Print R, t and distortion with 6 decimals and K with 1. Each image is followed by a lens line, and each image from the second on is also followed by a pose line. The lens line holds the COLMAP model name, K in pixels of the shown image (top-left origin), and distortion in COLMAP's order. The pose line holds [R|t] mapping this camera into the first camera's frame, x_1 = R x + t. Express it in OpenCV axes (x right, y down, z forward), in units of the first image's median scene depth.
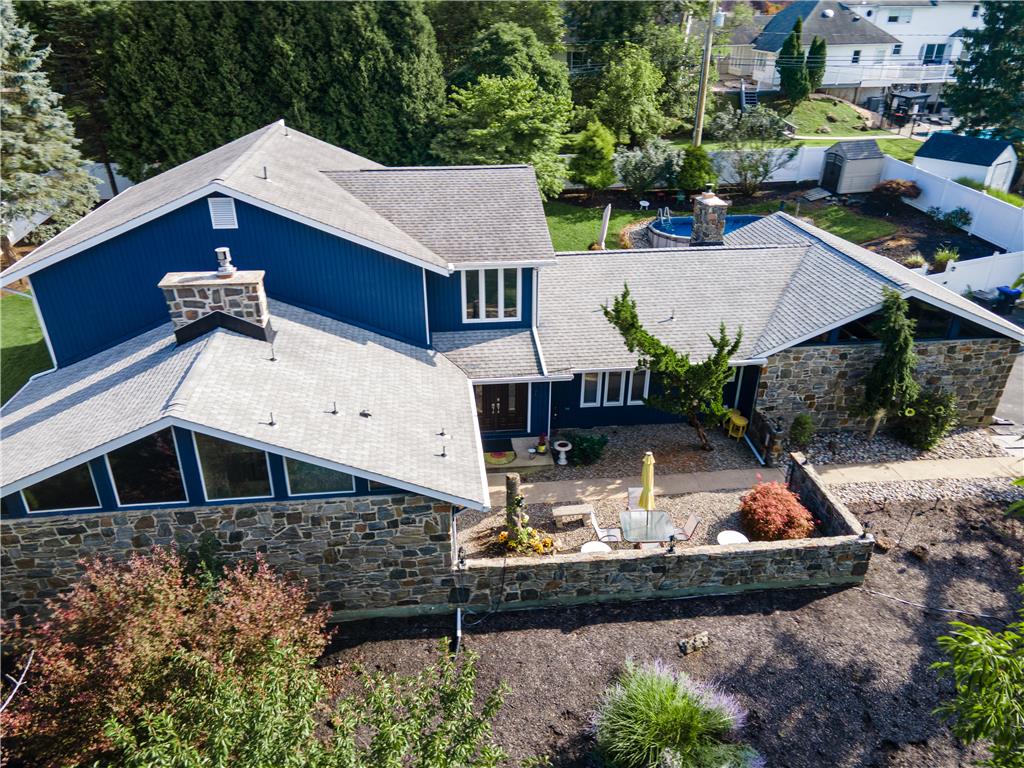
lens RADIAL K [[768.7, 0, 512.0], [0, 768.7, 384.0], [0, 0, 1]] dist [0.033483, -0.001189]
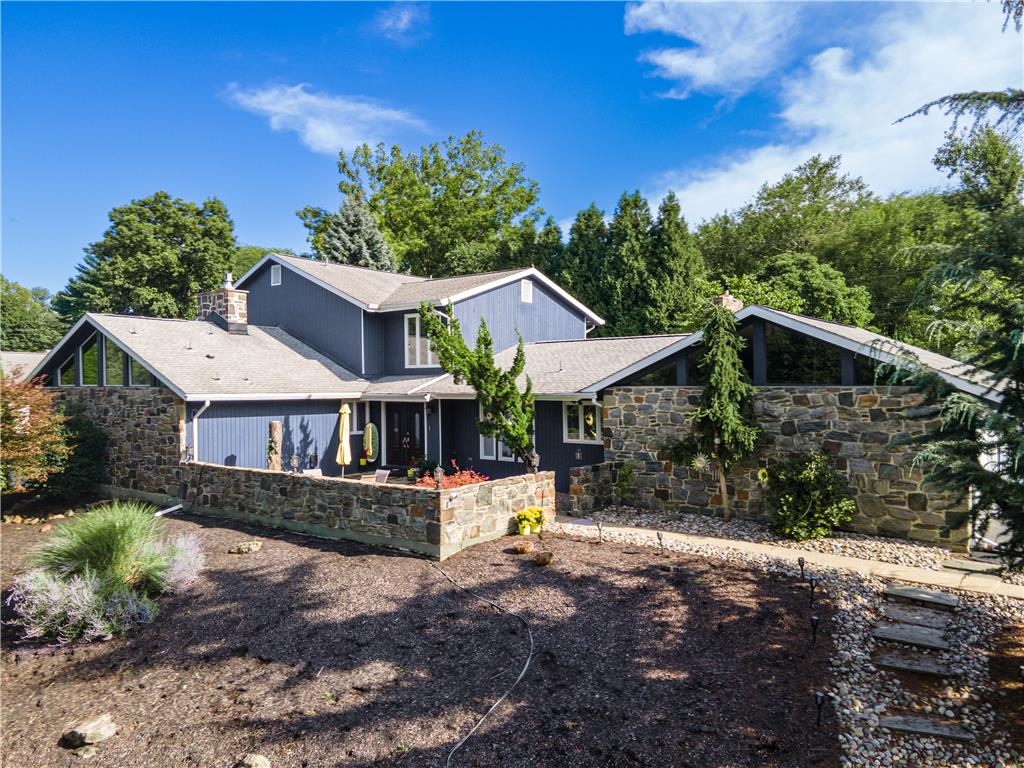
lens RADIAL K [[768.7, 0, 512.0], [0, 768.7, 384.0], [0, 0, 1]] dist [0.033483, -0.001189]
pose [[0.696417, -0.016612, -0.717445, 0.963810], [-0.318953, 0.888400, -0.330175, 0.300288], [0.642863, 0.458770, 0.613398, 0.428136]]
